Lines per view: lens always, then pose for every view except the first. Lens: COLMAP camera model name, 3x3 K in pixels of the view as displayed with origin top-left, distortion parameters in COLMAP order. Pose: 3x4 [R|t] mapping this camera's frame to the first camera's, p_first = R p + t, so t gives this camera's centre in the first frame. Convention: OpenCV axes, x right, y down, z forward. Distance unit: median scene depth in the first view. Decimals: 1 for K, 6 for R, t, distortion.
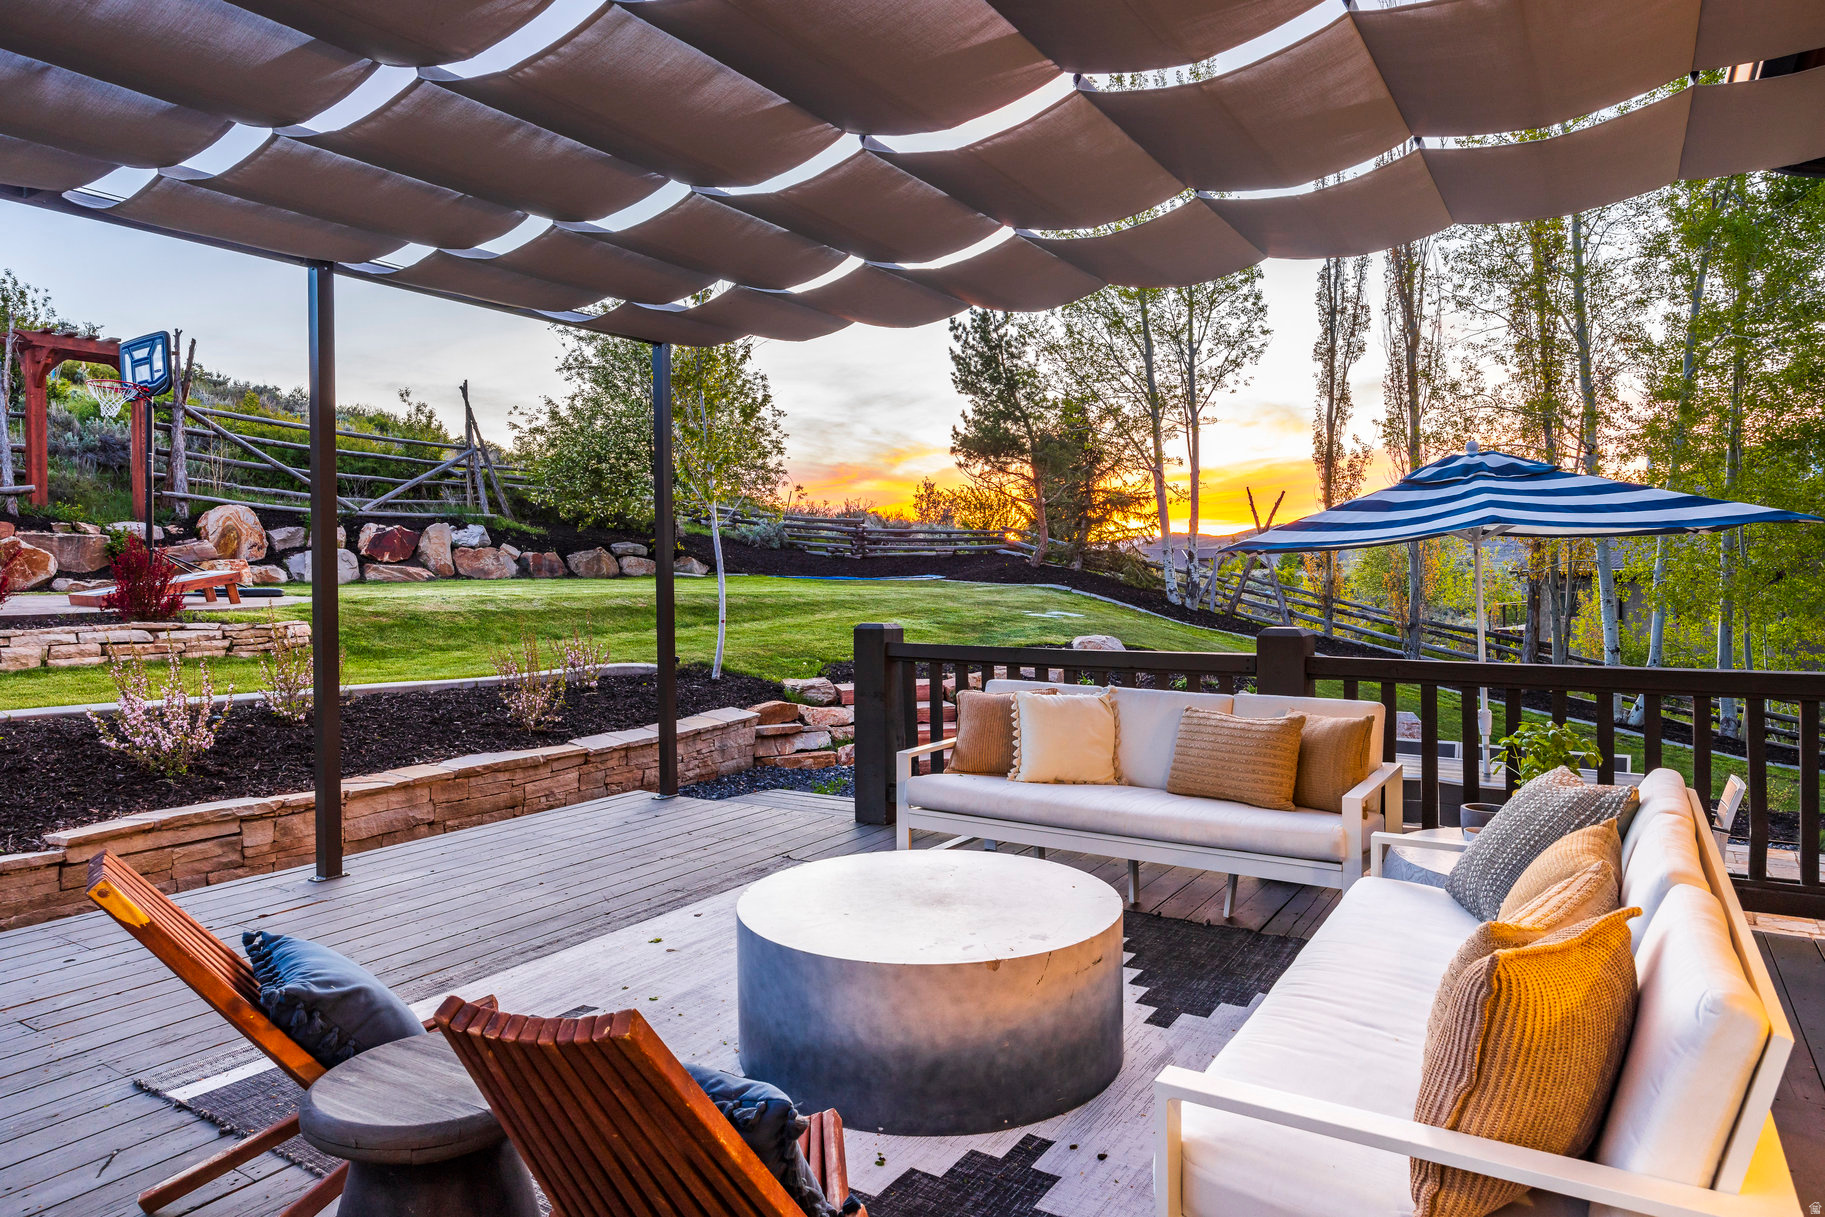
lens RADIAL K [[1156.8, 0, 909.5], [0, 1156.8, 598.6], [0, 0, 1]] dist [-0.003834, -0.005220]
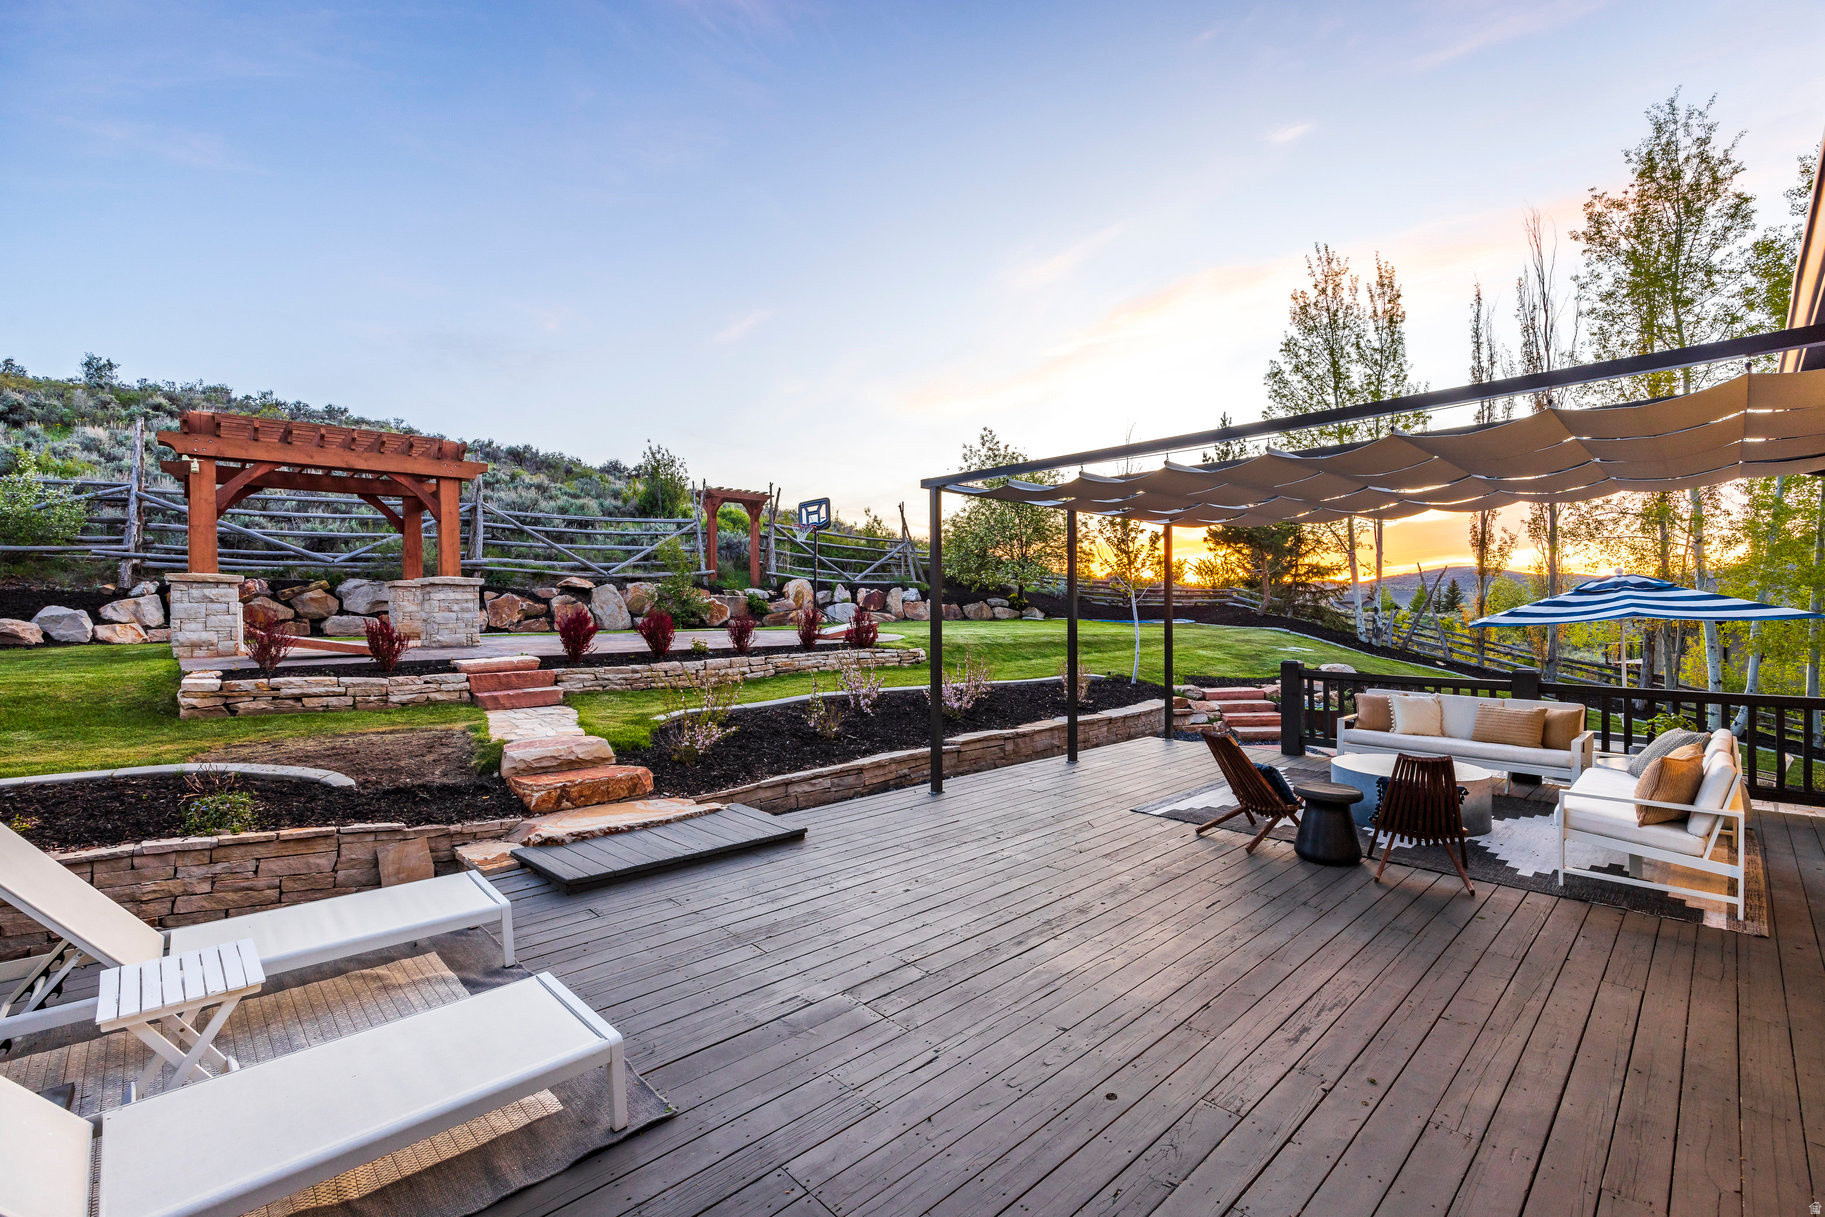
lens RADIAL K [[815.4, 0, 905.0], [0, 815.4, 618.7], [0, 0, 1]] dist [-0.008646, 0.000269]
pose [[0.970386, 0.011625, -0.241278, -0.117019], [-0.014003, 0.999869, -0.008147, -0.010894], [0.241152, 0.011284, 0.970422, -0.202462]]
